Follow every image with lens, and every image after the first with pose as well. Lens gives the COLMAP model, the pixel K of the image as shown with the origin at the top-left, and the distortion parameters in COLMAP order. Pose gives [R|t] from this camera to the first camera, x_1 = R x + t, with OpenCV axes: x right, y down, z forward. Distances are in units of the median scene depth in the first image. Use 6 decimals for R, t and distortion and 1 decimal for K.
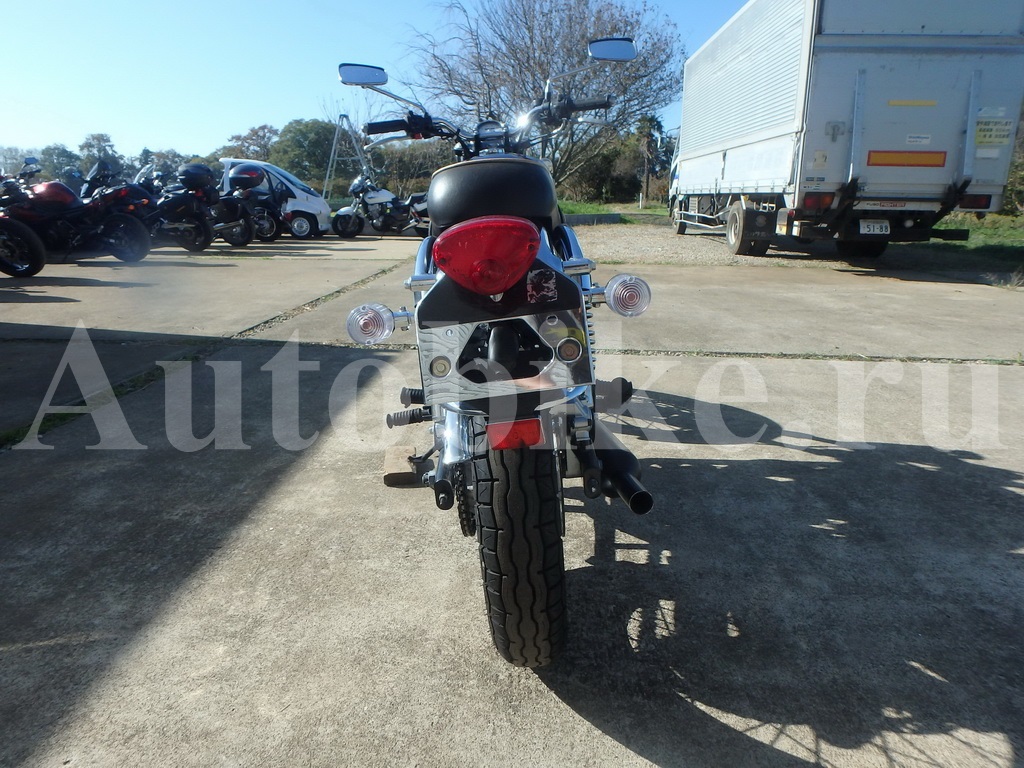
lens RADIAL K [[633.2, 0, 502.0], [0, 633.2, 382.5], [0, 0, 1]] dist [-0.034714, 0.008681]
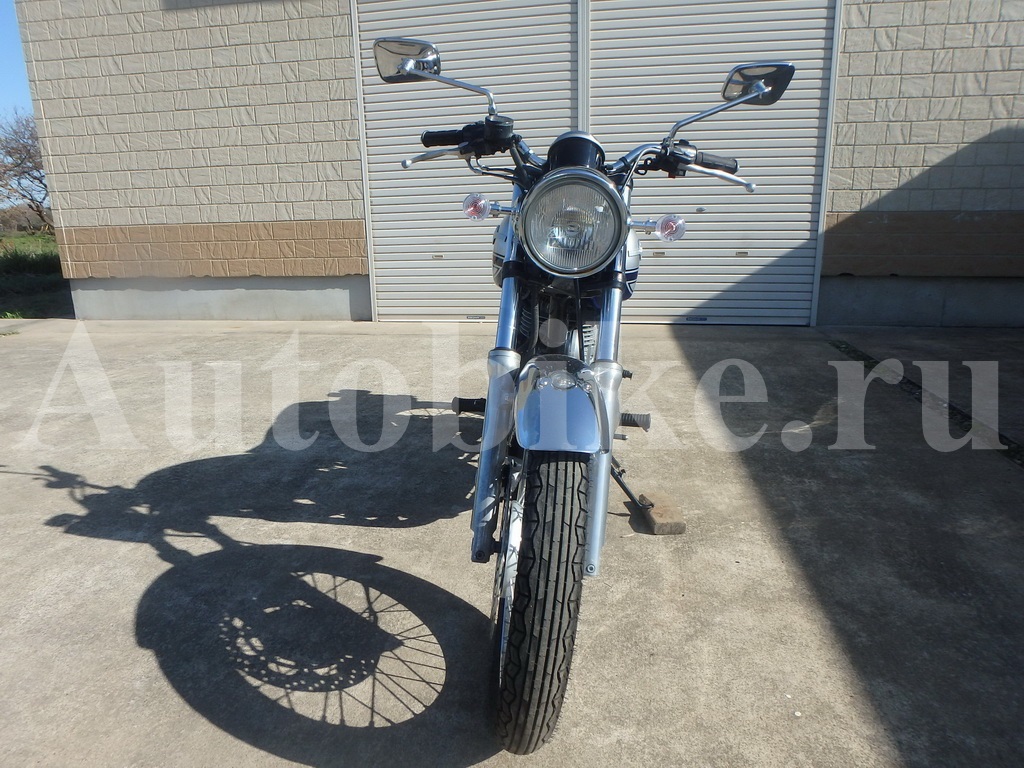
lens RADIAL K [[633.2, 0, 516.6], [0, 633.2, 390.0], [0, 0, 1]] dist [-0.034714, 0.008681]
pose [[-0.996561, -0.016200, 0.081269, -0.008431], [0.028547, 0.853569, 0.520197, -0.590664], [-0.077796, 0.520728, -0.850171, 1.874905]]
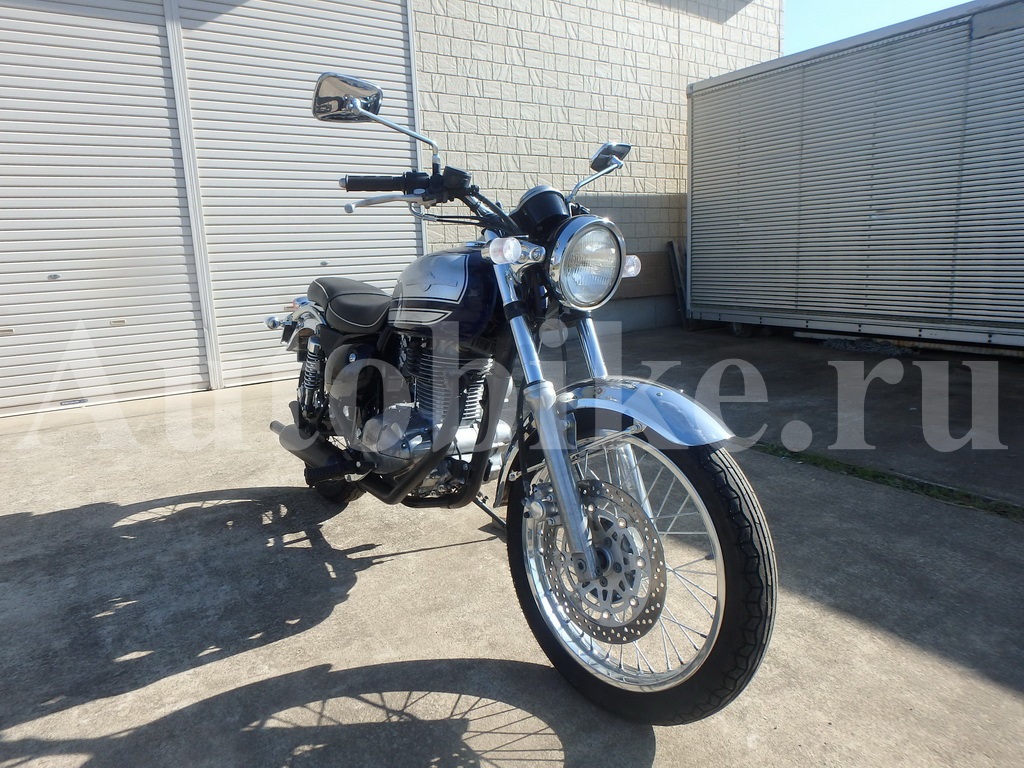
lens RADIAL K [[633.2, 0, 507.2], [0, 633.2, 379.4], [0, 0, 1]] dist [-0.034714, 0.008681]
pose [[-0.798658, 0.135628, -0.586302, 0.500012], [-0.133298, 0.910200, 0.392133, -0.556492], [0.586836, 0.391333, -0.708860, 1.769352]]
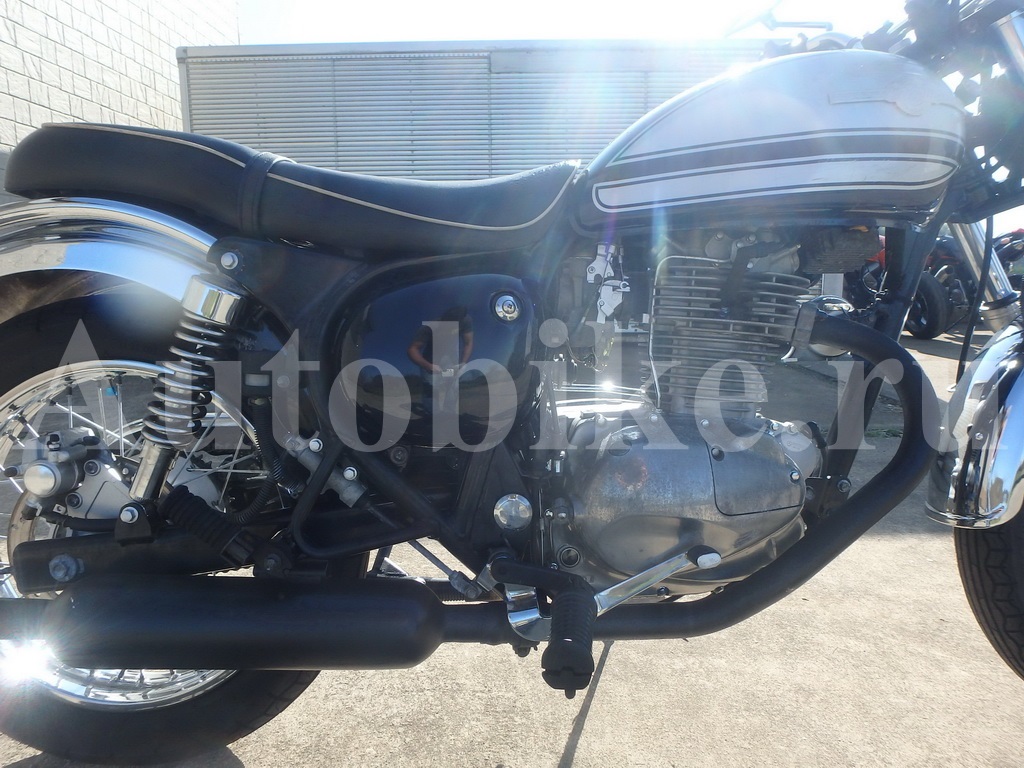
lens RADIAL K [[633.2, 0, 511.1], [0, 633.2, 378.3], [0, 0, 1]] dist [-0.034714, 0.008681]
pose [[0.037570, 0.151905, -0.987681, 0.481524], [-0.262773, 0.955096, 0.136898, -0.162173], [0.964126, 0.254393, 0.075800, 0.851134]]
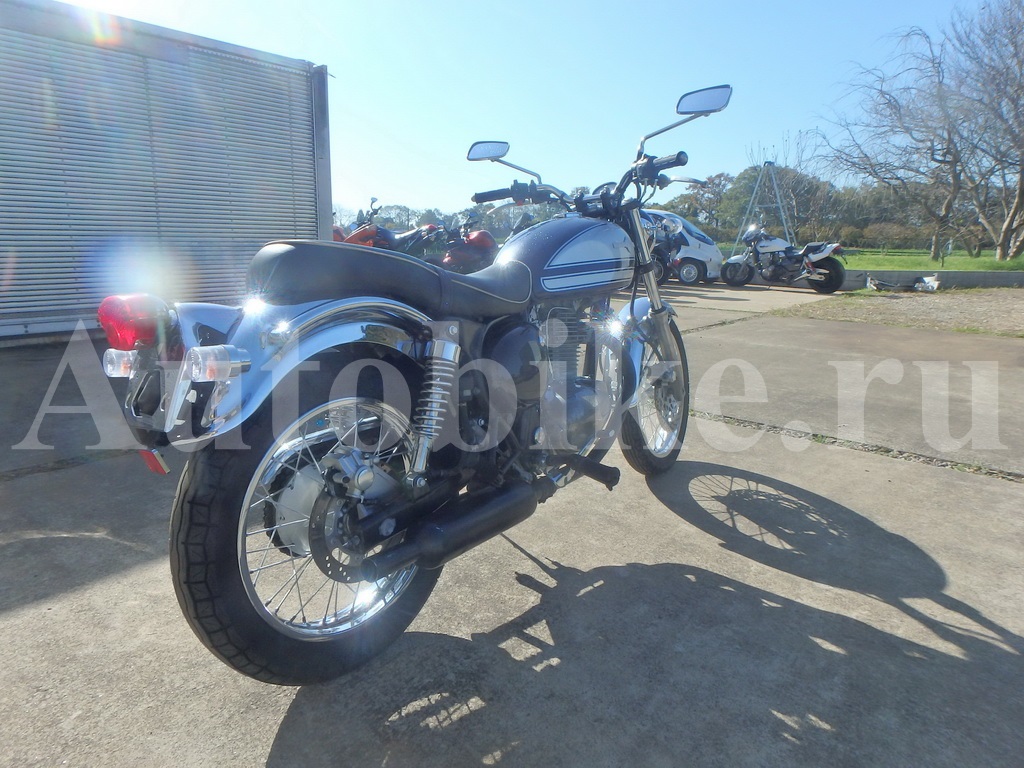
lens RADIAL K [[633.2, 0, 500.0], [0, 633.2, 377.4], [0, 0, 1]] dist [-0.034714, 0.008681]
pose [[0.790758, 0.130423, -0.598074, 0.557797], [-0.175265, 0.984373, -0.017067, -0.077734], [0.586502, 0.118317, 0.801259, 0.162564]]
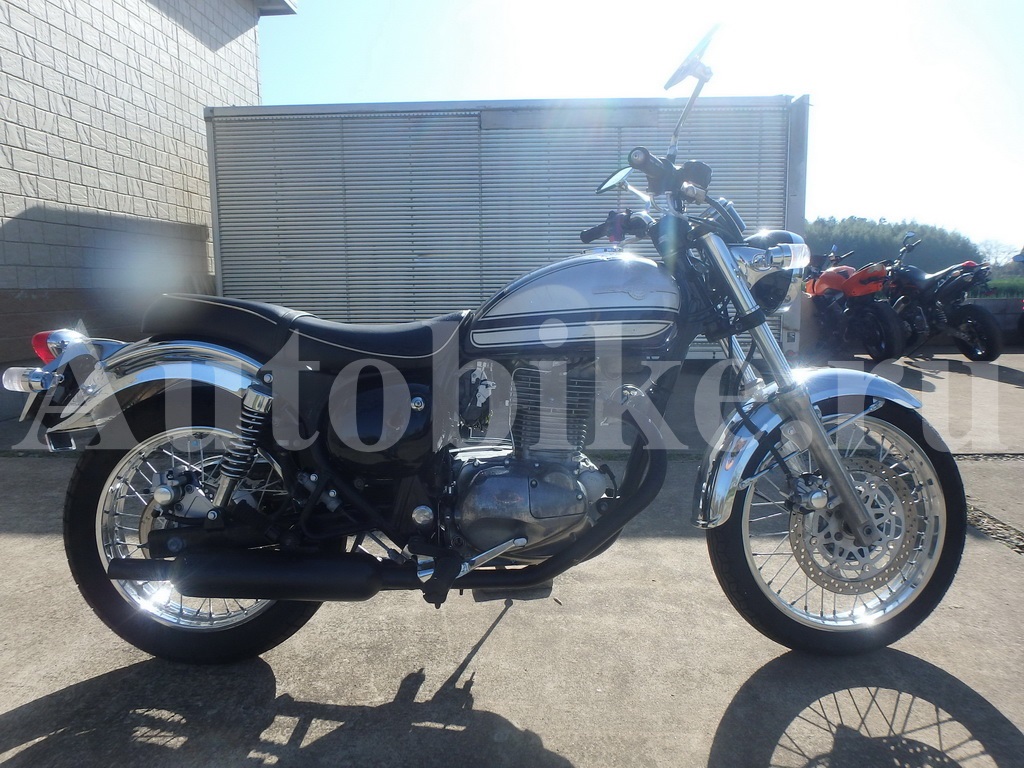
lens RADIAL K [[633.2, 0, 508.3], [0, 633.2, 375.1], [0, 0, 1]] dist [-0.034714, 0.008681]
pose [[0.016145, 0.130917, -0.991262, 0.799383], [-0.262504, 0.957170, 0.122139, -0.296236], [0.964796, 0.258238, 0.049820, 0.923085]]
